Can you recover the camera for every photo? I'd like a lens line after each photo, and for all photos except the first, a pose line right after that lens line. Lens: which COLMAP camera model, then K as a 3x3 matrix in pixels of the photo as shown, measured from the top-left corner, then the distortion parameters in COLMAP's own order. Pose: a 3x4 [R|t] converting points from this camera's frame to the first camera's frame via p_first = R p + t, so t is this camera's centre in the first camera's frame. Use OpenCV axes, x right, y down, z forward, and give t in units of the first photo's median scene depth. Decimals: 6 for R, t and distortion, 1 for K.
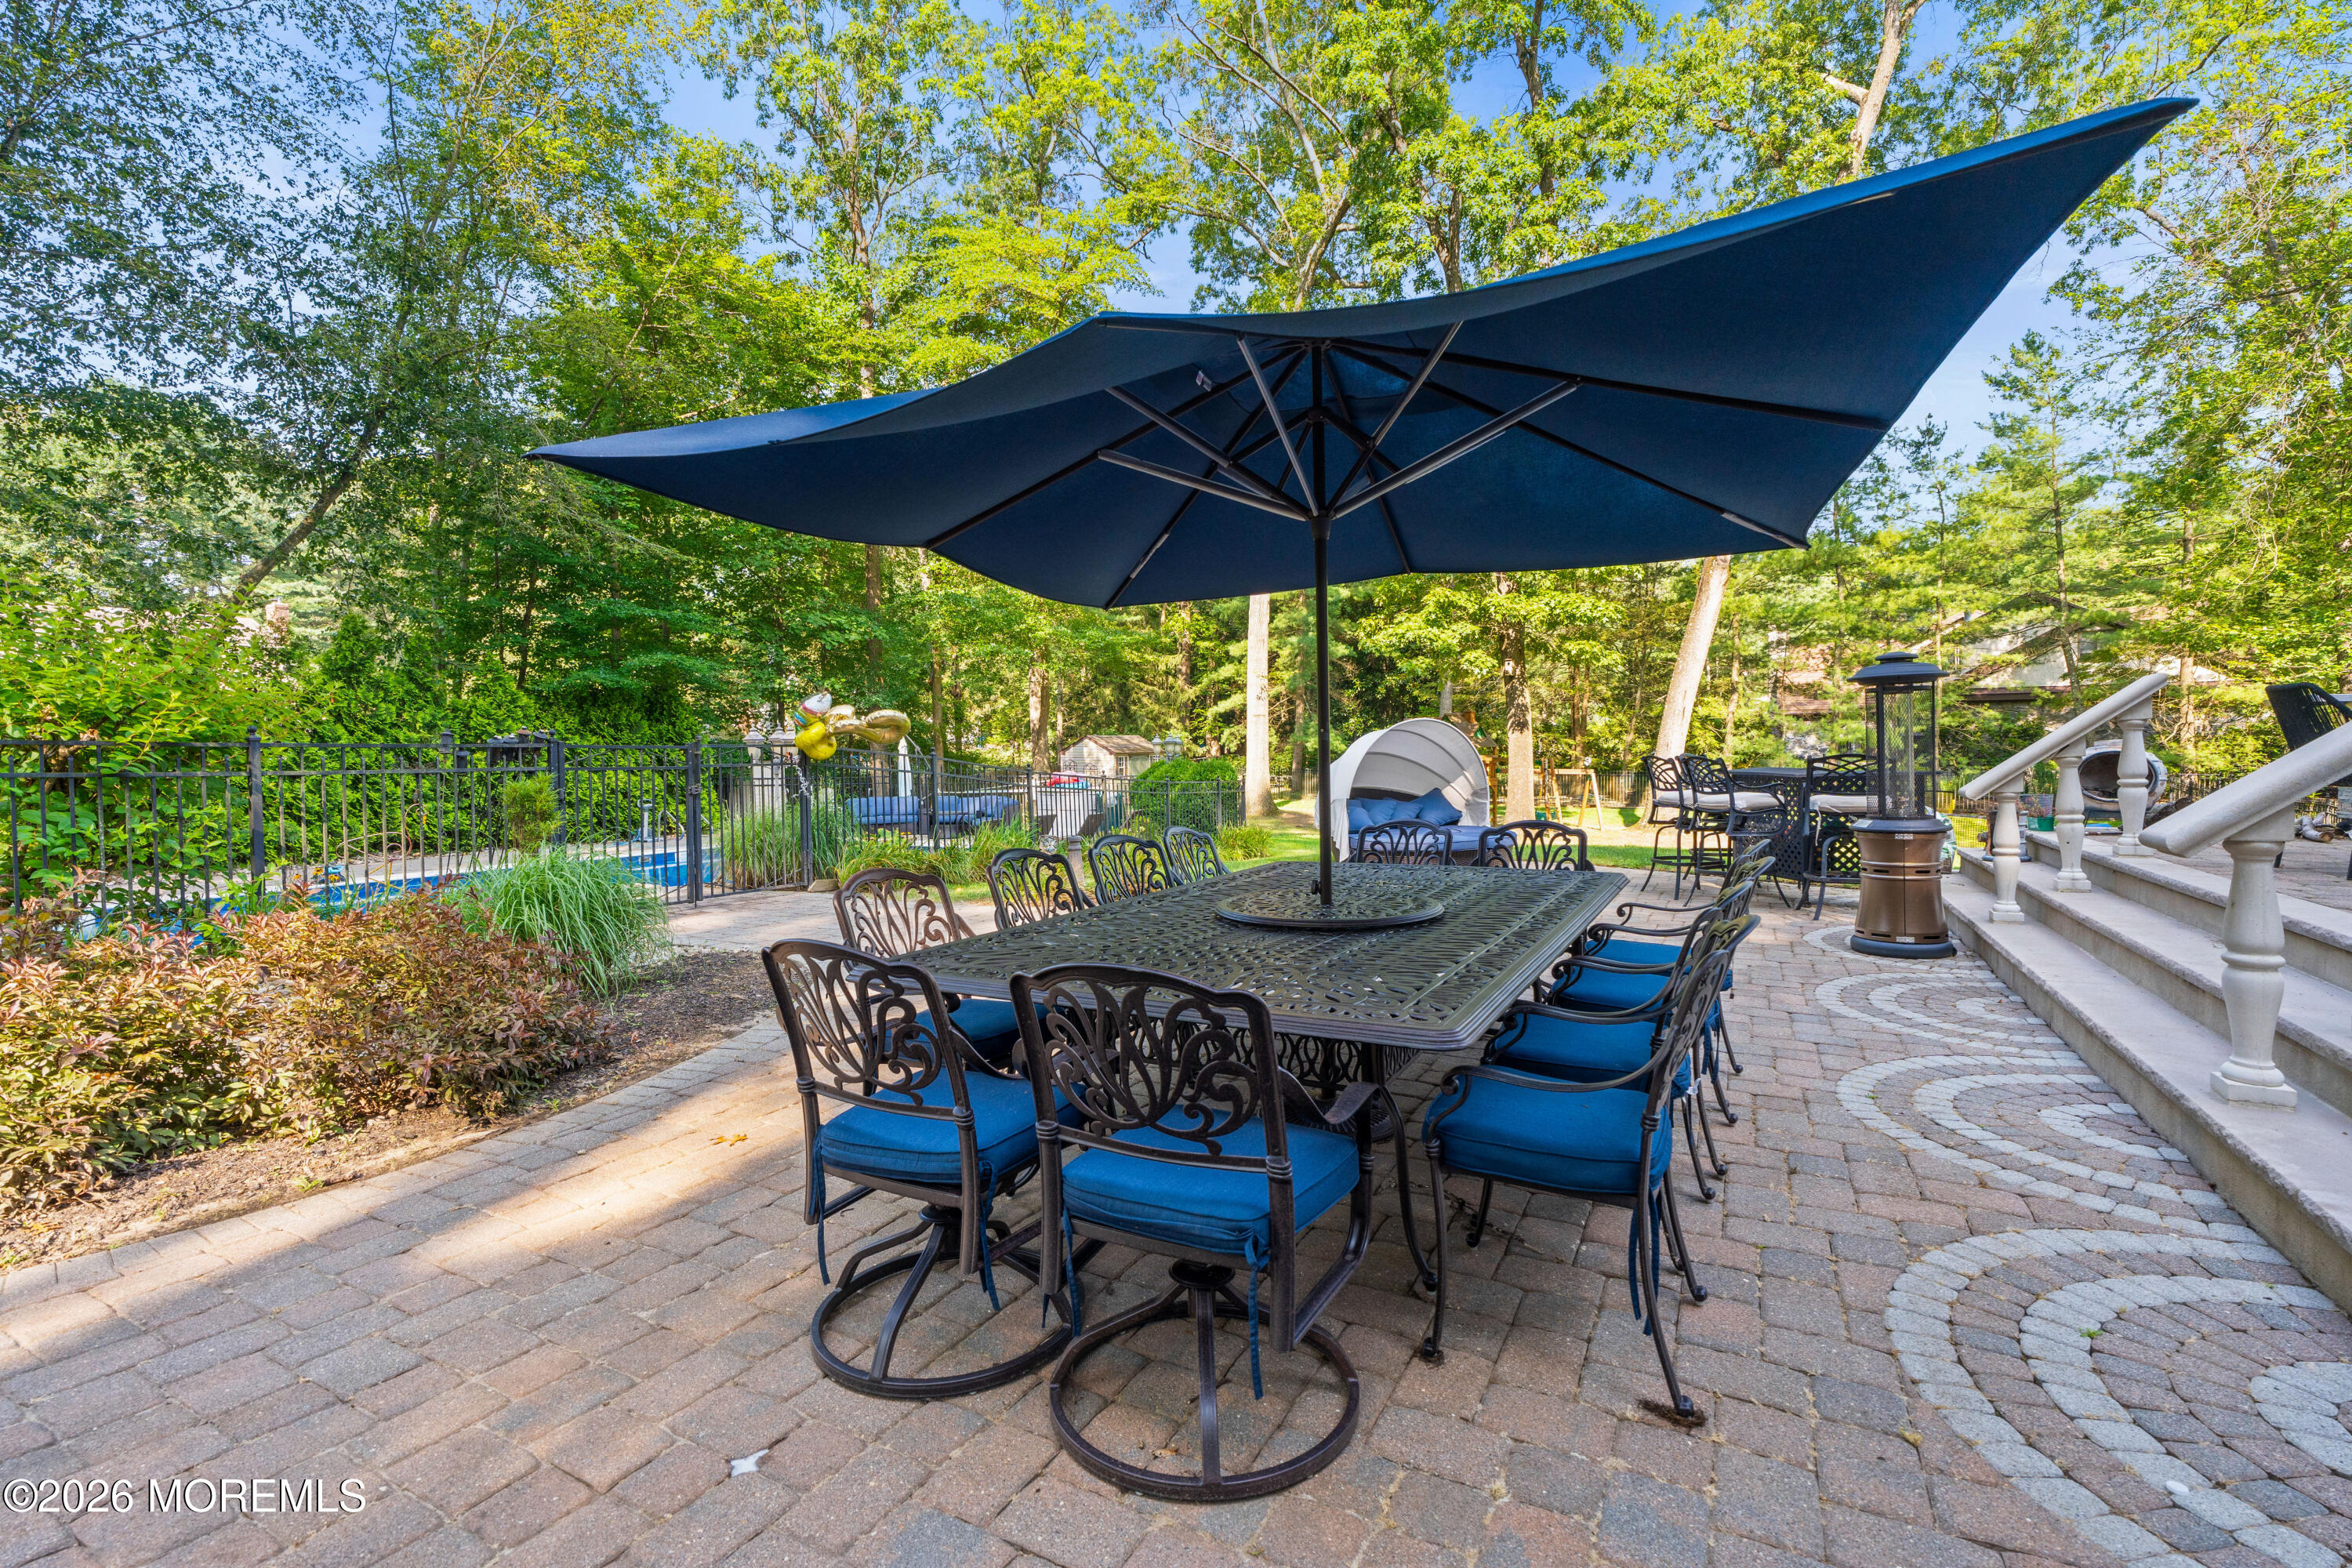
lens RADIAL K [[1081.8, 0, 1164.7], [0, 1081.8, 768.1], [0, 0, 1]] dist [0.012884, -0.000950]
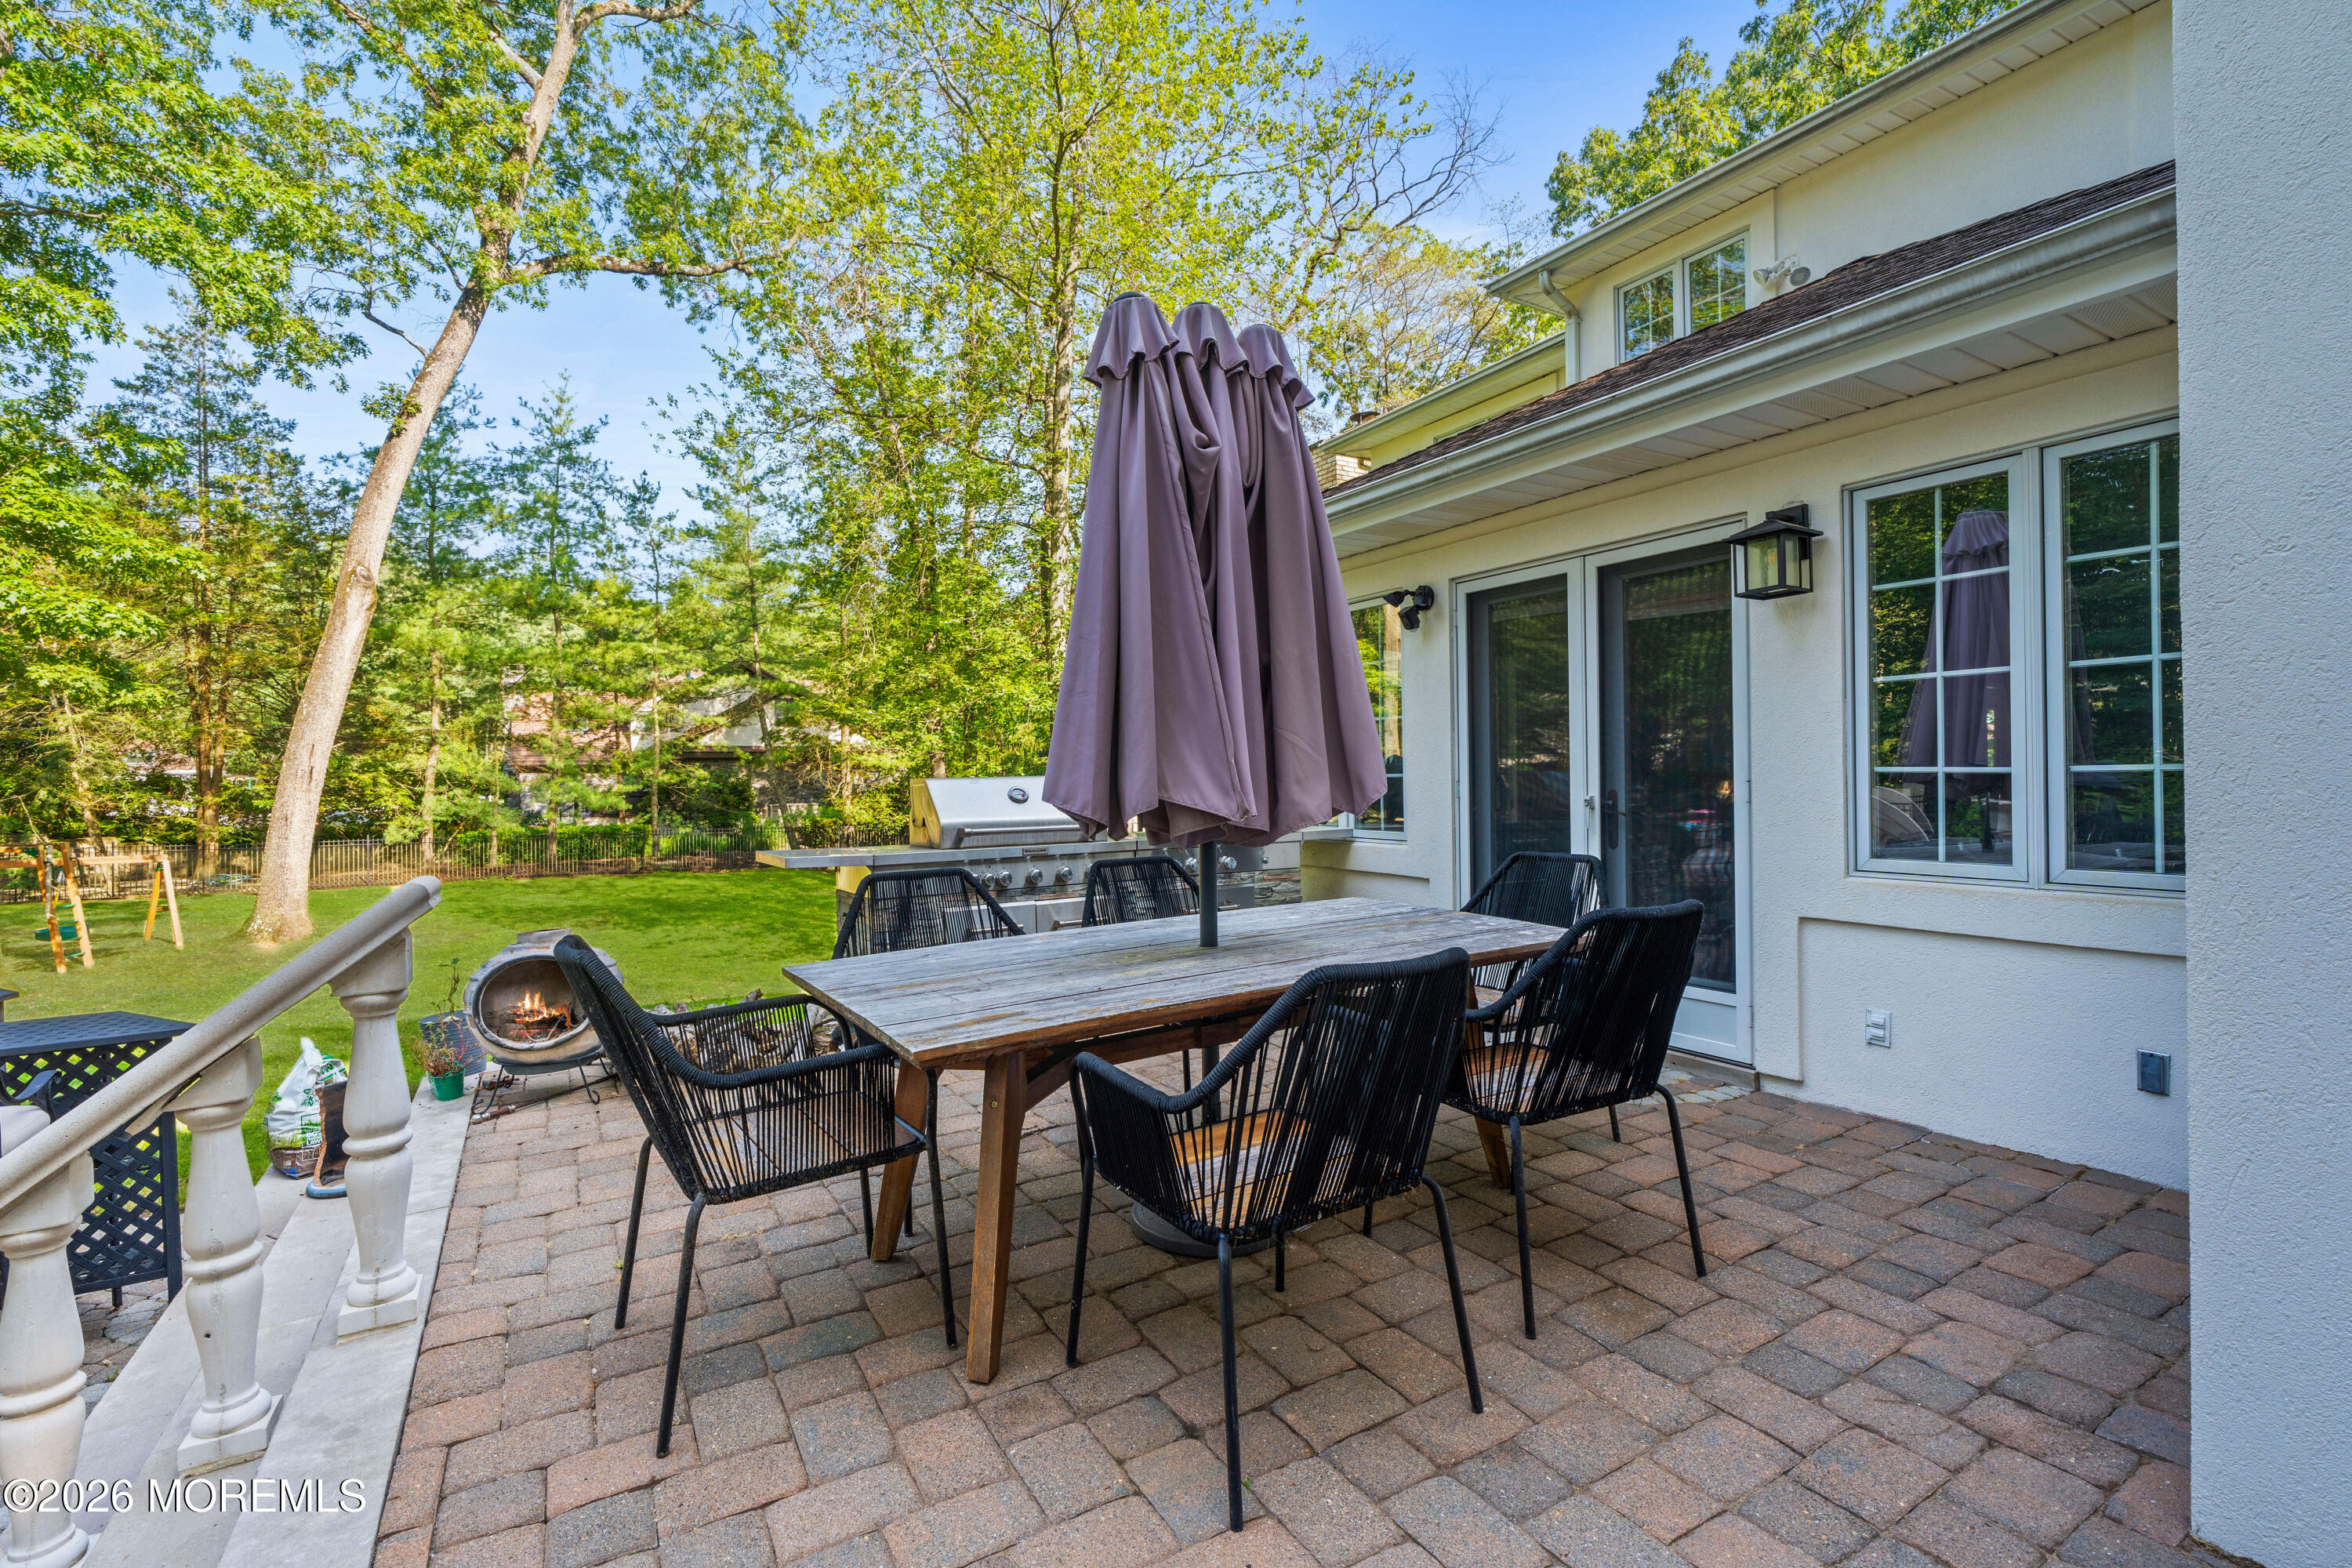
lens RADIAL K [[1081.8, 0, 1173.7], [0, 1081.8, 780.0], [0, 0, 1]] dist [0.012884, -0.000950]
pose [[0.519570, 0.002696, 0.854424, 0.107600], [0.018340, 0.999729, -0.014307, -0.019524], [-0.854231, 0.023103, 0.519380, 0.079045]]
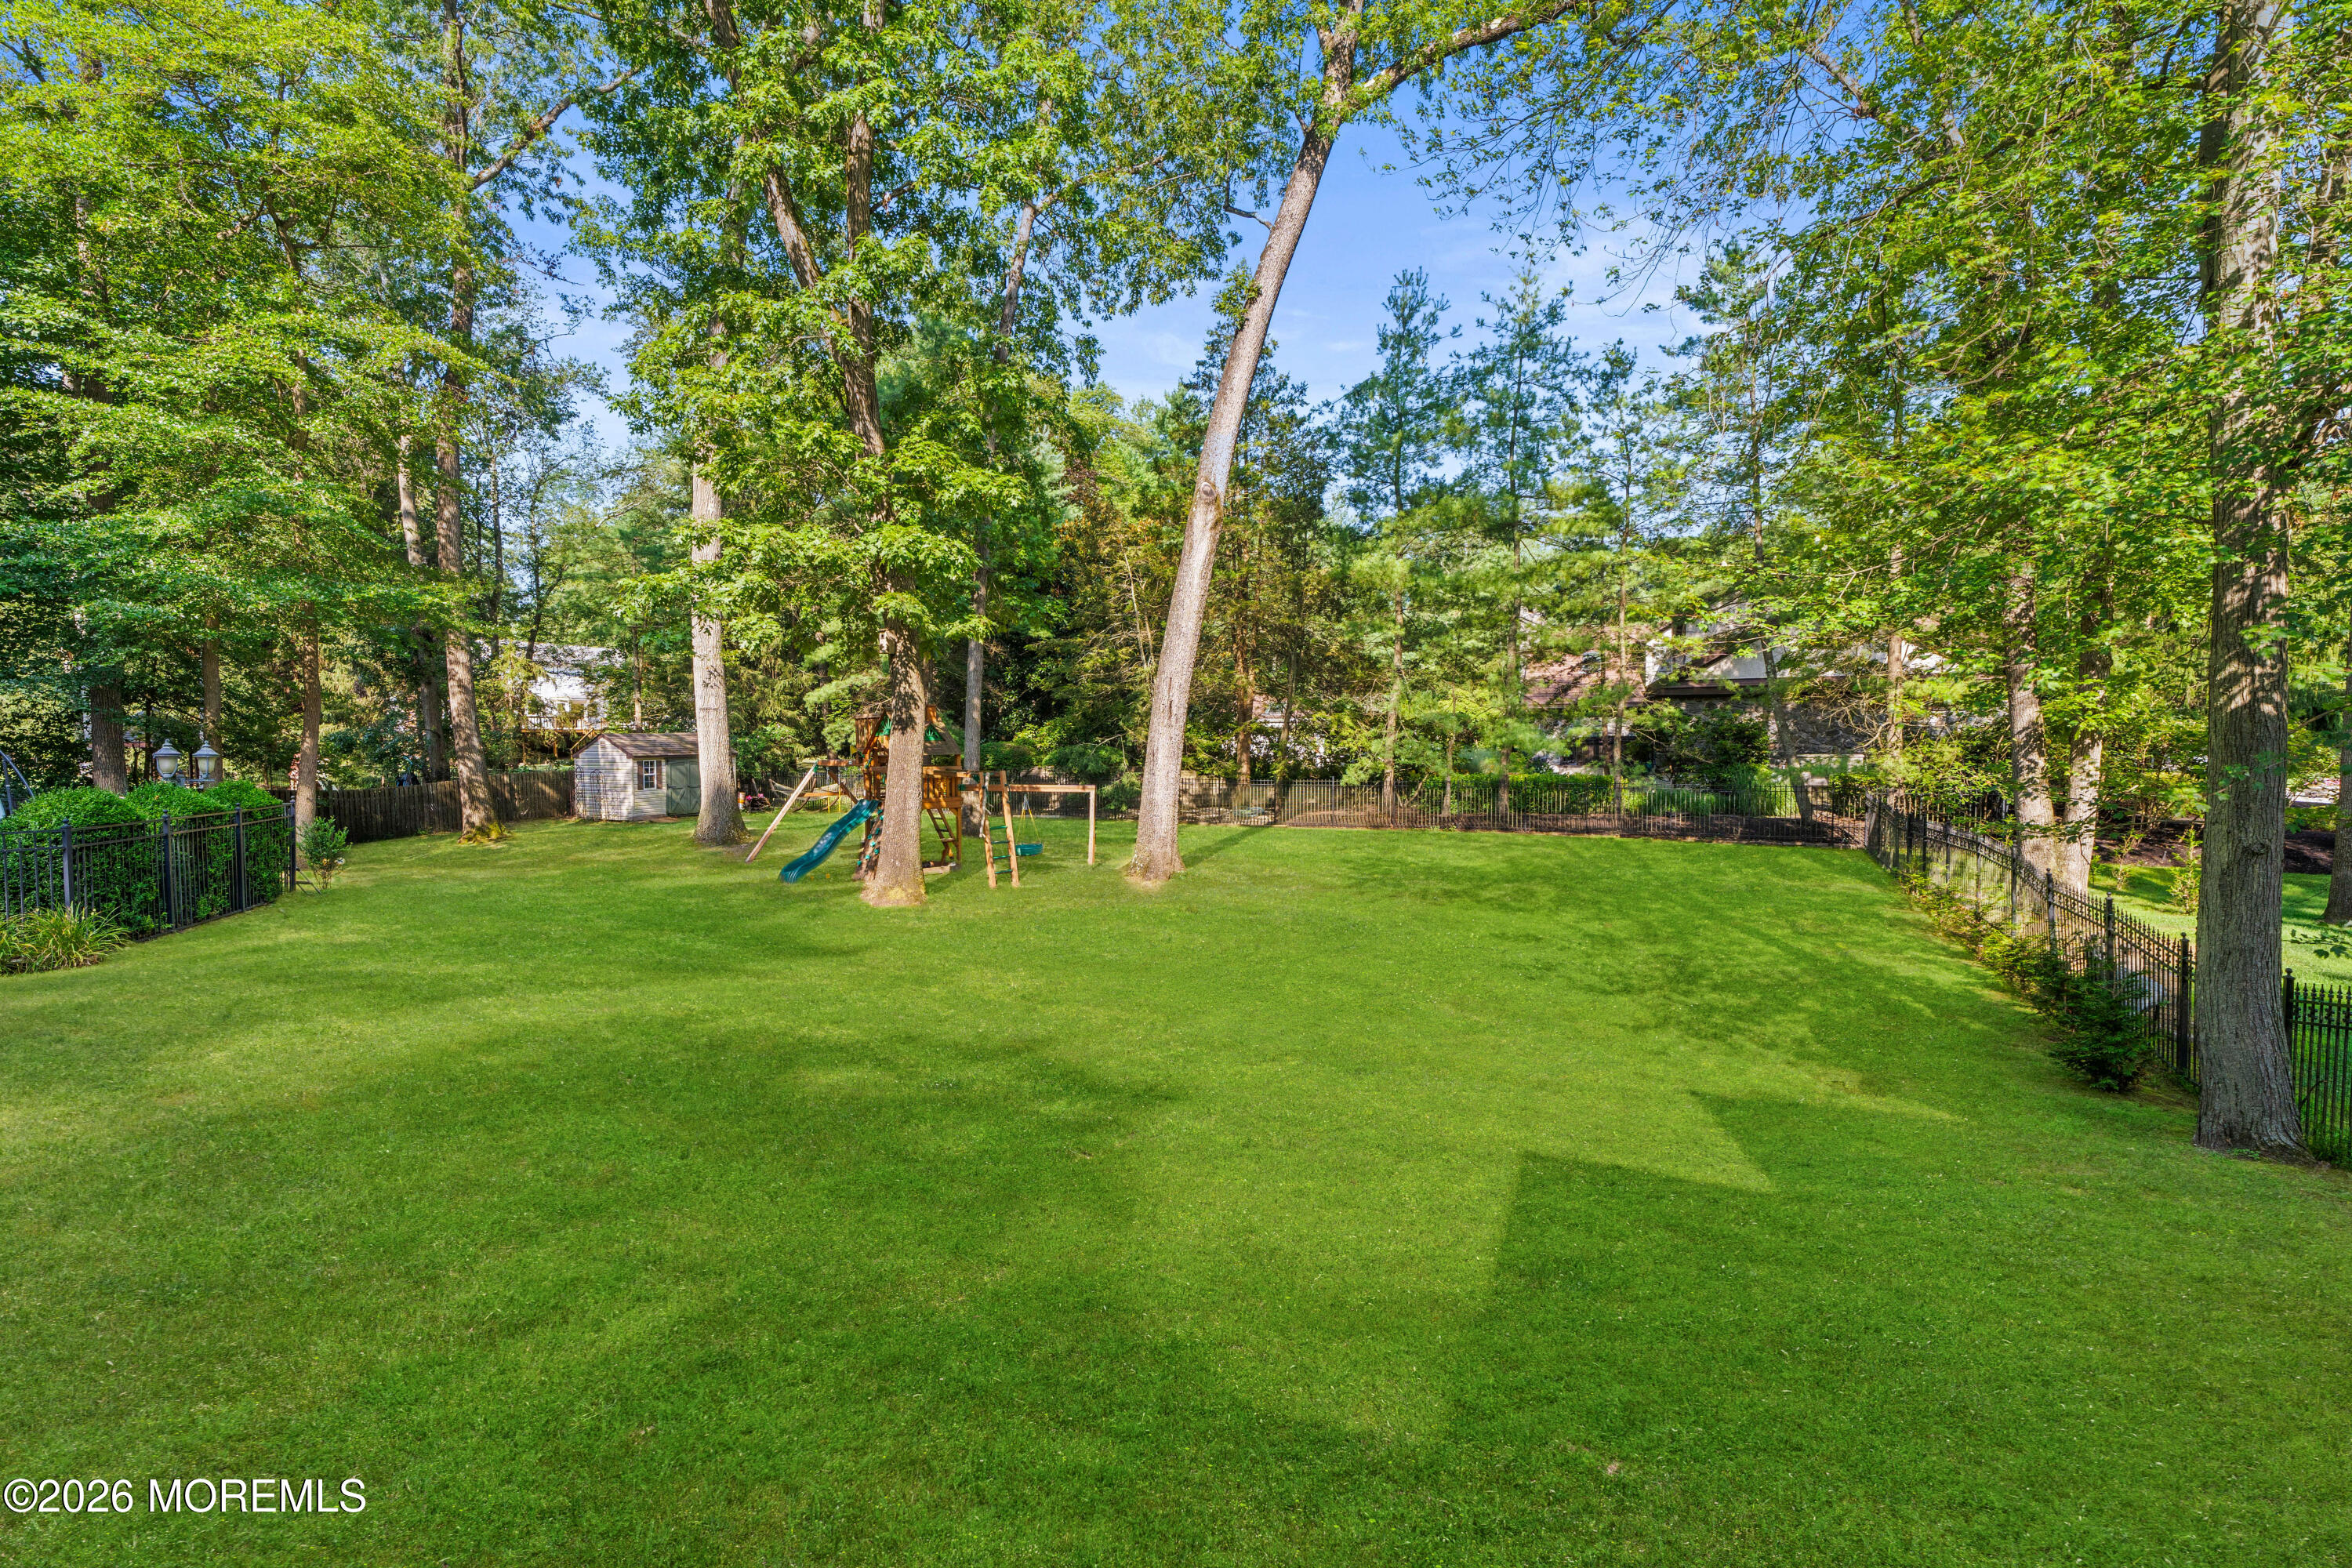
lens RADIAL K [[1081.8, 0, 1184.0], [0, 1081.8, 777.1], [0, 0, 1]] dist [0.012884, -0.000950]
pose [[0.998305, 0.003048, 0.058125, 0.340000], [-0.004007, 0.999858, 0.016395, -0.012558], [-0.058067, -0.016600, 0.998175, 0.214357]]
